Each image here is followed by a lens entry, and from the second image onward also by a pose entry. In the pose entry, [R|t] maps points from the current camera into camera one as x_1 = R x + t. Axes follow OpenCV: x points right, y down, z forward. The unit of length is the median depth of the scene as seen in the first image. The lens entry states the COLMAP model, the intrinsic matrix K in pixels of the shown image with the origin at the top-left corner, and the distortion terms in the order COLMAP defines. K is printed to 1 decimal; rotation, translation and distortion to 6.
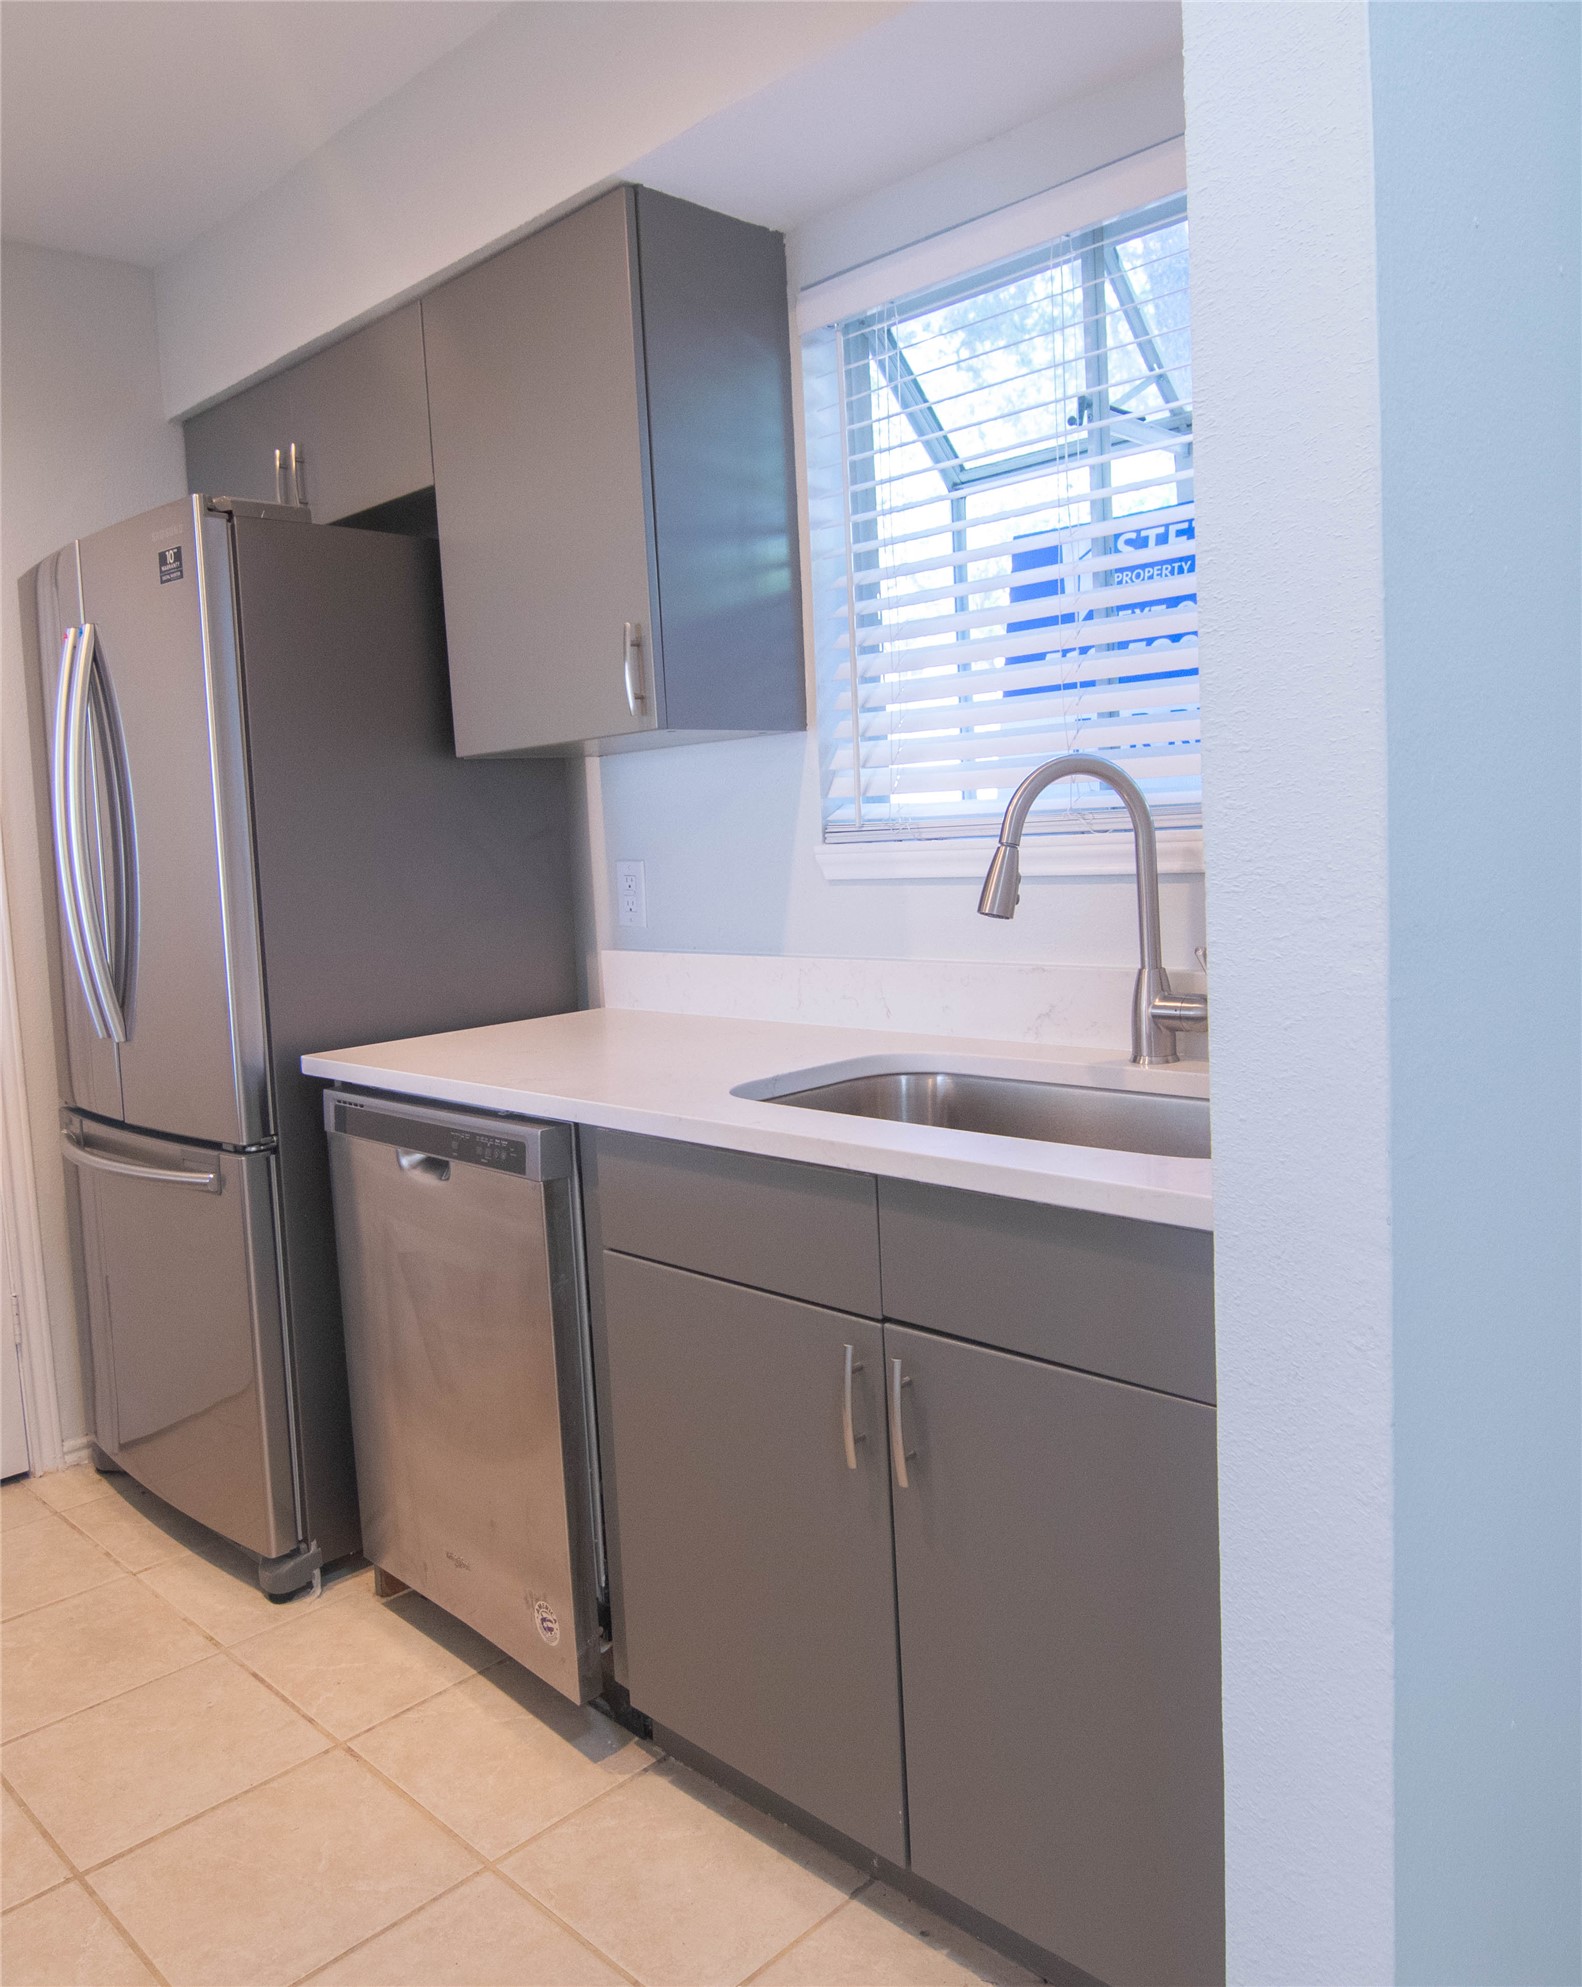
lens RADIAL K [[1497.9, 0, 795.1], [0, 1497.9, 989.0], [0, 0, 1]] dist [-0.005465, -0.005869]
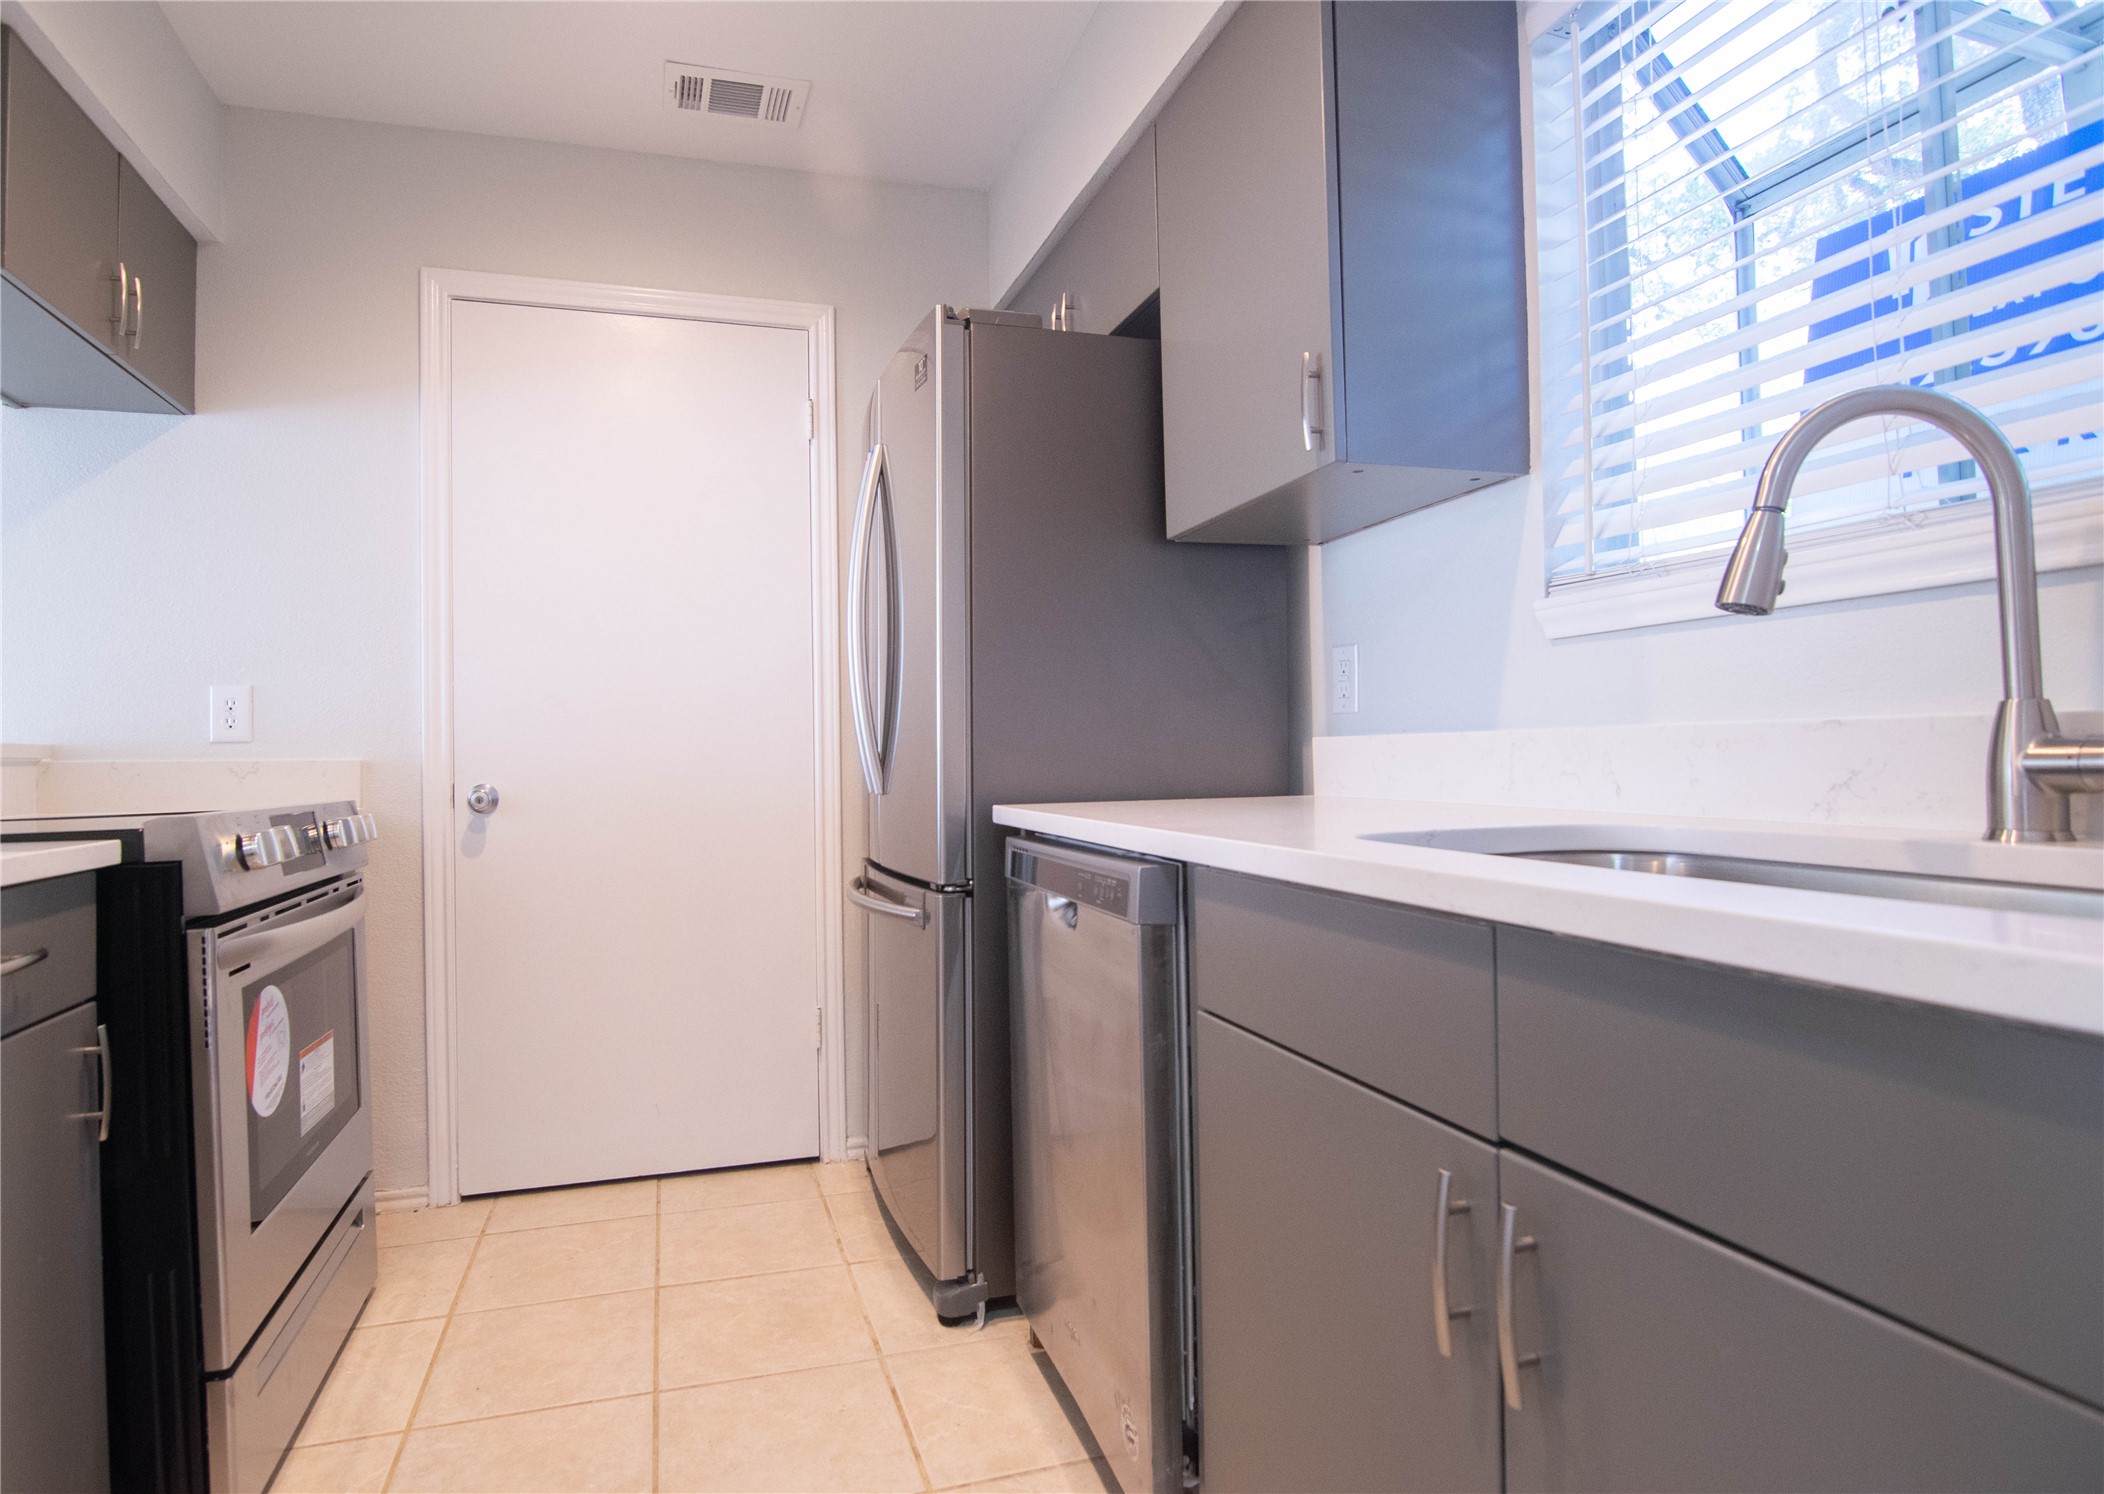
lens RADIAL K [[1156.5, 0, 983.0], [0, 1156.5, 750.1], [0, 0, 1]] dist [-0.013613, -0.007622]
pose [[0.868726, 0.027125, -0.494550, 0.072720], [-0.072121, 0.994785, -0.072126, 0.066792], [0.490014, 0.098325, 0.866152, 0.283060]]
